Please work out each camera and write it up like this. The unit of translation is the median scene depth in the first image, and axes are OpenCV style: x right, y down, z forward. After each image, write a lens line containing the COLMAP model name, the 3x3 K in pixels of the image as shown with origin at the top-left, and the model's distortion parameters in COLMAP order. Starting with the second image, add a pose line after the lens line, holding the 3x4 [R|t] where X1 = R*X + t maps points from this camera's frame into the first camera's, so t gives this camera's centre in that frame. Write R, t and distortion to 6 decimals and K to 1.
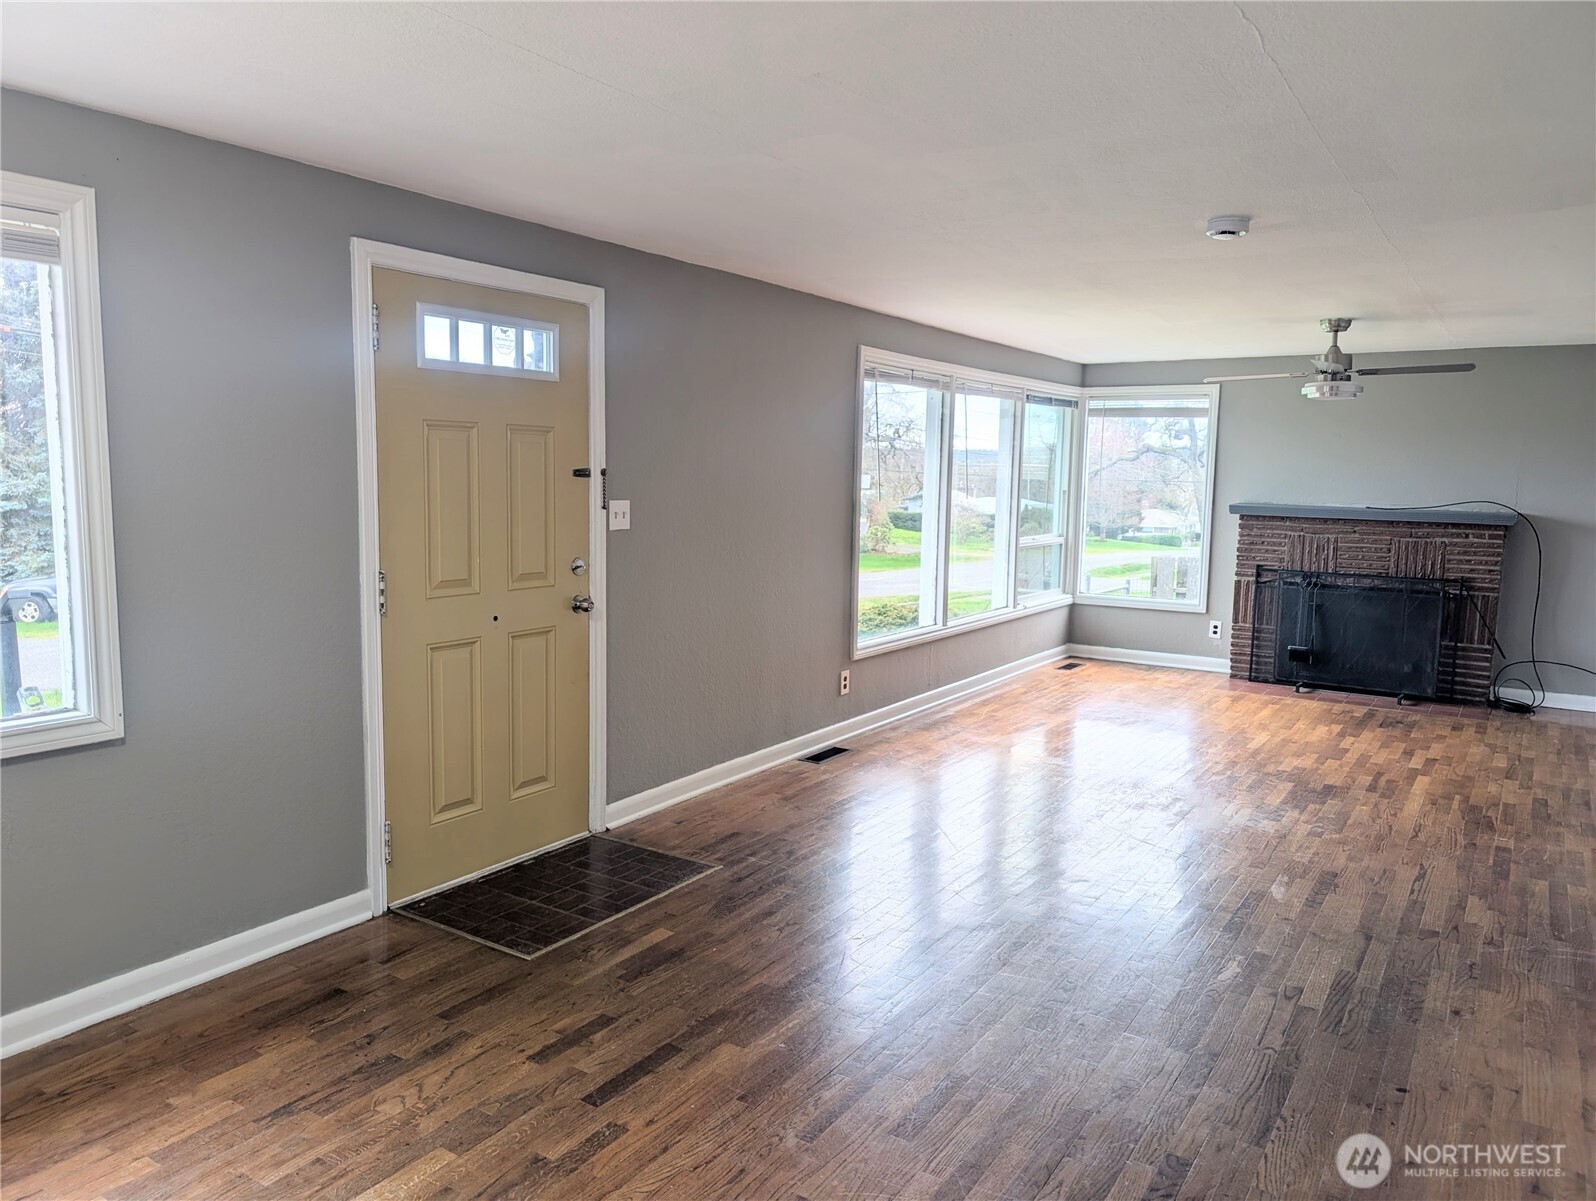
lens RADIAL K [[1126.9, 0, 795.6], [0, 1126.9, 608.3], [0, 0, 1]] dist [0.024639, -0.025121]
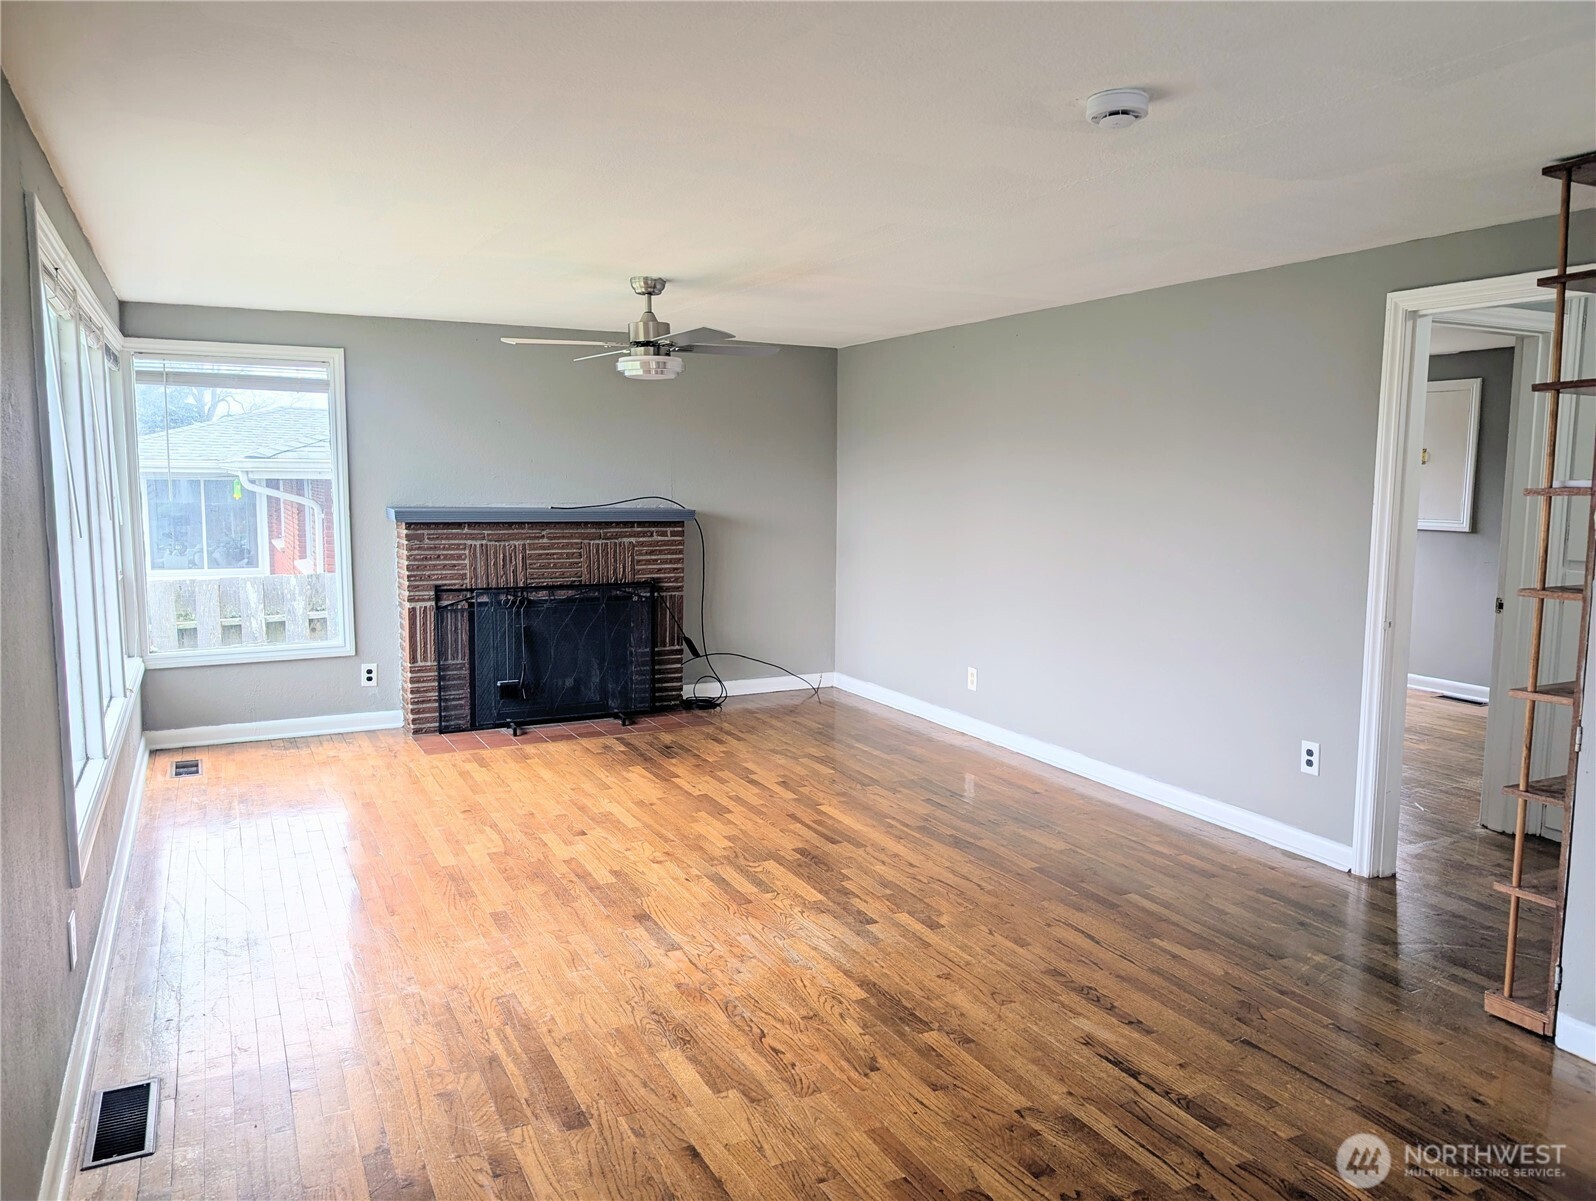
lens RADIAL K [[1126.9, 0, 808.4], [0, 1126.9, 601.4], [0, 0, 1]] dist [0.024639, -0.025121]
pose [[0.488354, -0.111343, 0.865513, -0.190893], [0.108682, 0.991865, 0.066276, -0.068099], [-0.865851, 0.061700, 0.496483, 0.516538]]
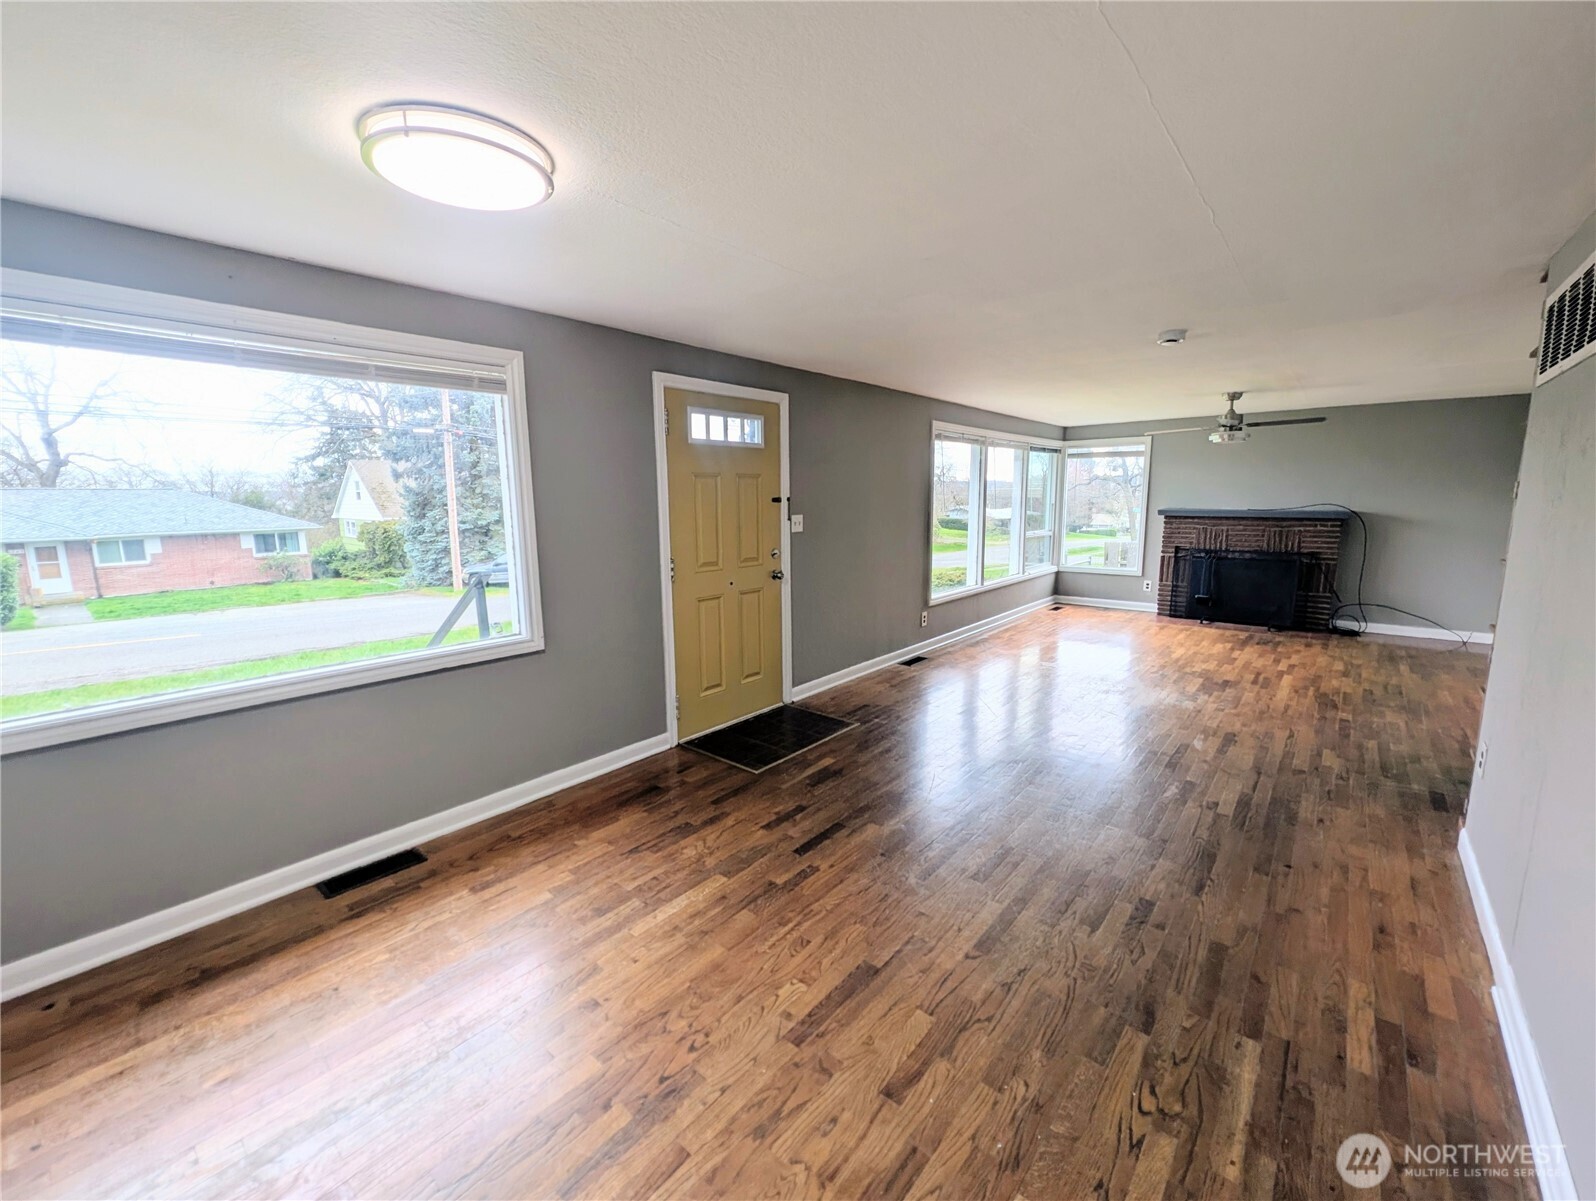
lens RADIAL K [[645.4, 0, 800.1], [0, 645.4, 600.2], [0, 0, 1]] dist [-0.001987, 0.000512]
pose [[0.992038, -0.007079, -0.125736, -0.019895], [0.011661, 0.999293, 0.035747, 0.000162], [0.125394, -0.036929, 0.991419, 0.001920]]
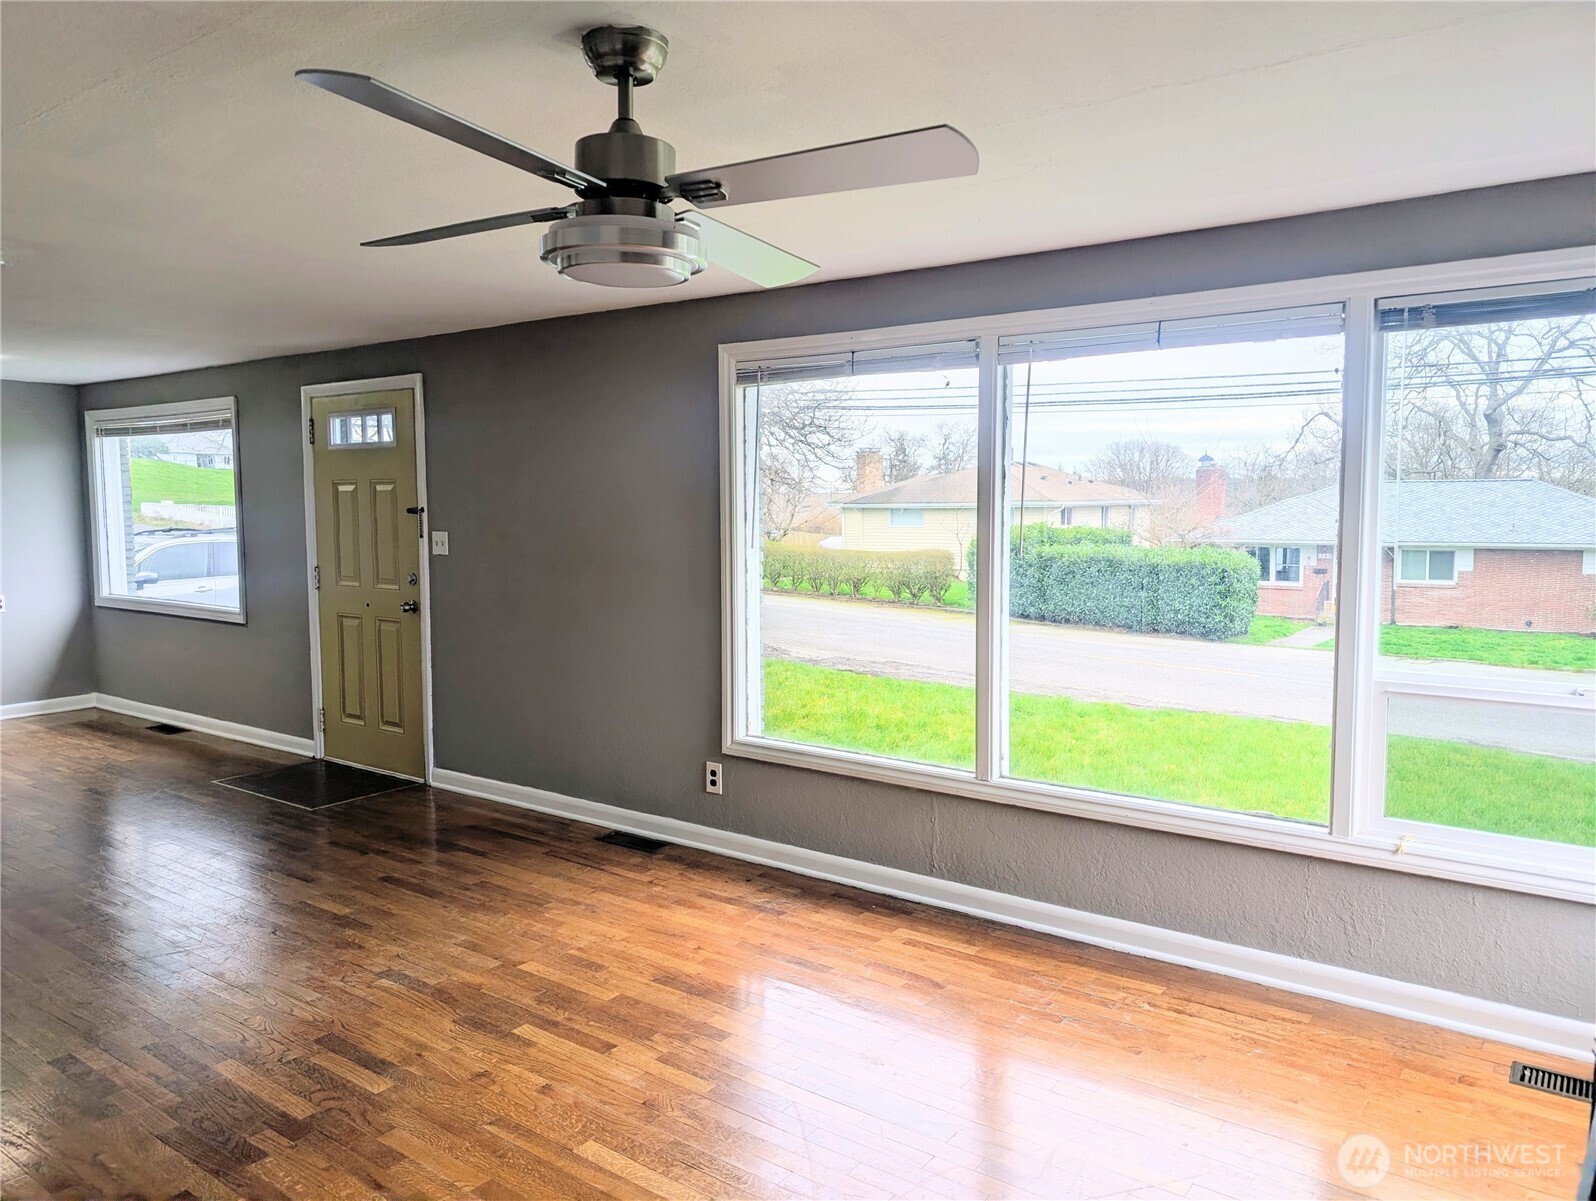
lens RADIAL K [[1126.9, 0, 790.3], [0, 1126.9, 602.0], [0, 0, 1]] dist [0.024639, -0.025121]
pose [[-0.056240, 0.072101, -0.995811, 0.818900], [-0.122291, 0.989382, 0.078542, -0.123669], [0.990900, 0.126196, -0.046825, 1.088446]]
